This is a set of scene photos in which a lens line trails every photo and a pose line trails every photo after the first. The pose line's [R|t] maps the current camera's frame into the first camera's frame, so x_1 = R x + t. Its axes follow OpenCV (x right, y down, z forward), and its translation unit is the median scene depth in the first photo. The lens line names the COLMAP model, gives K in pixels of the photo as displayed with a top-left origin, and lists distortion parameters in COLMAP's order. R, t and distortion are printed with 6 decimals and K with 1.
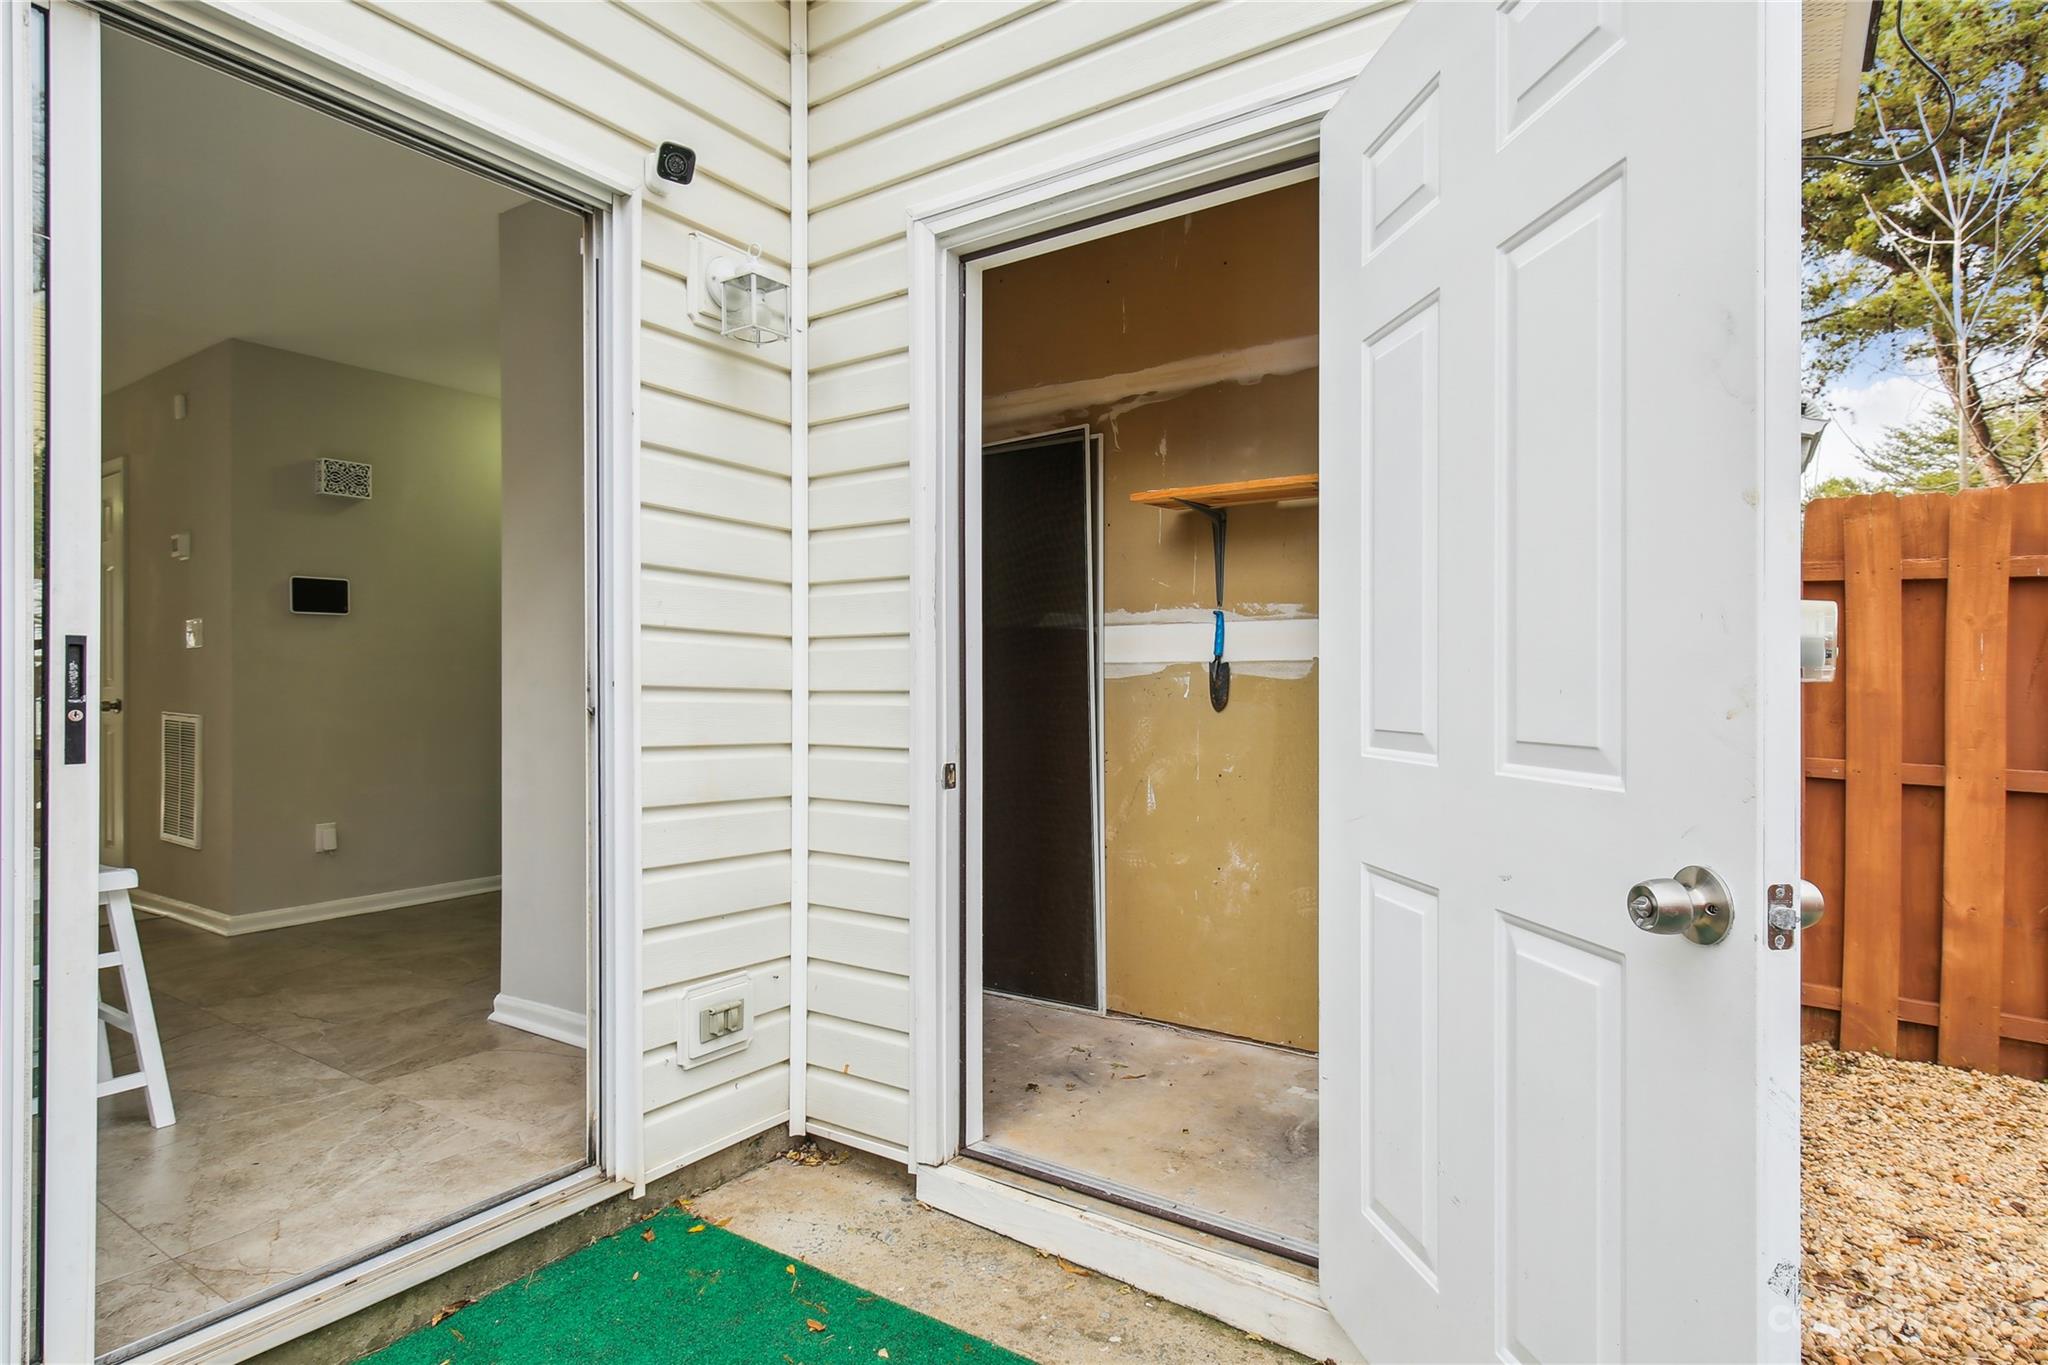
lens RADIAL K [[1061.9, 0, 1055.3], [0, 1061.9, 689.2], [0, 0, 1]] dist [0.000557, 0.000033]
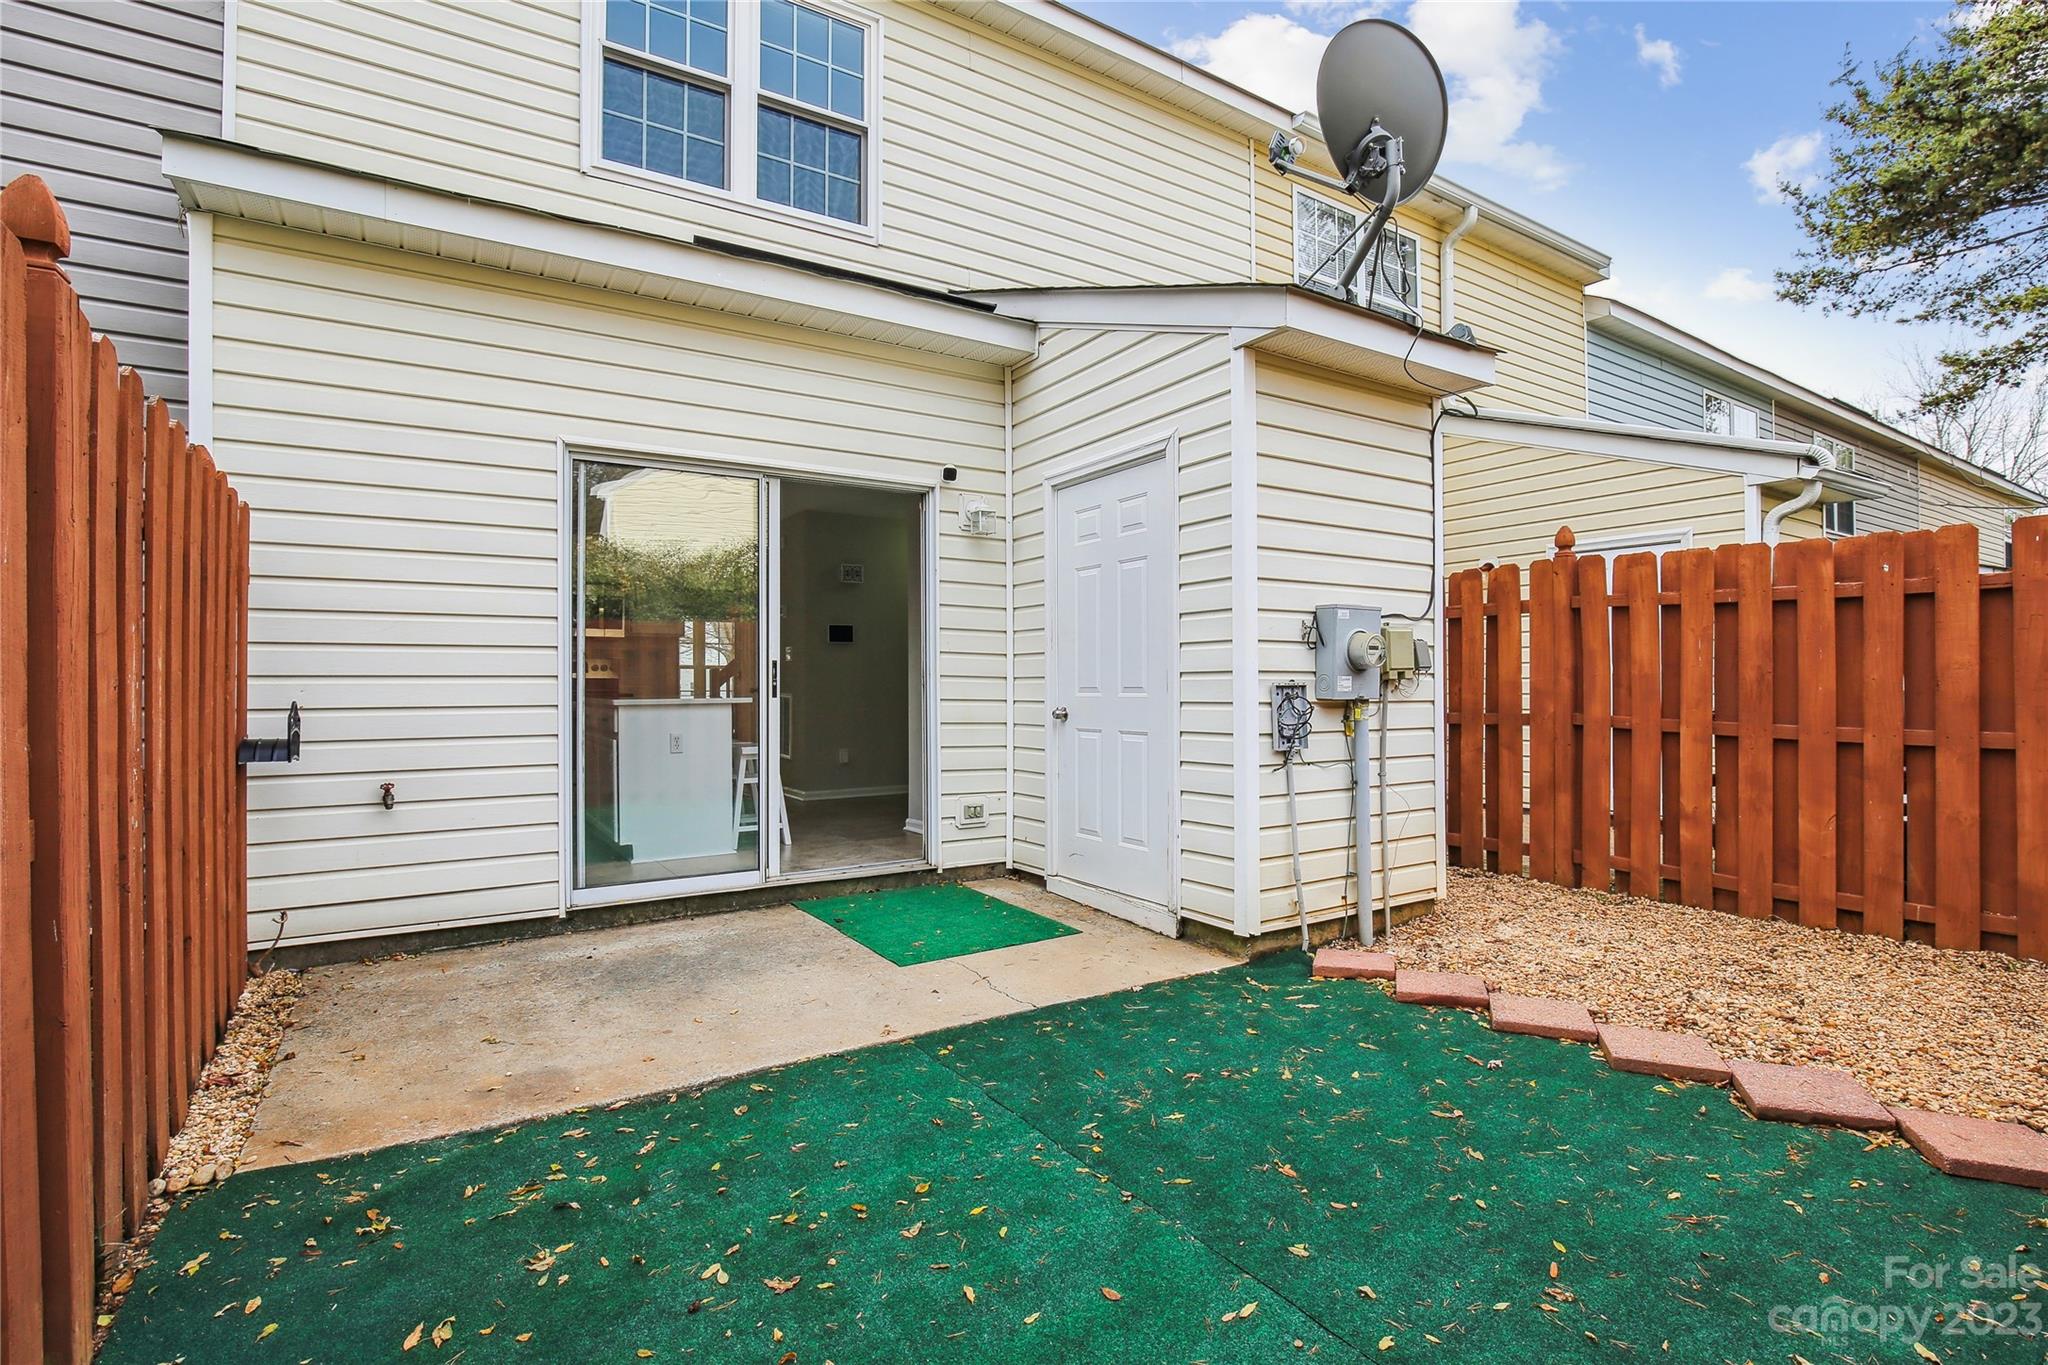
lens RADIAL K [[951.4, 0, 1045.3], [0, 951.4, 683.1], [0, 0, 1]] dist [-0.039168, -0.000020]
pose [[0.920238, -0.005450, -0.391320, 0.646651], [0.004114, 0.999982, -0.004254, 0.023504], [0.391336, 0.002305, 0.920245, -0.885686]]
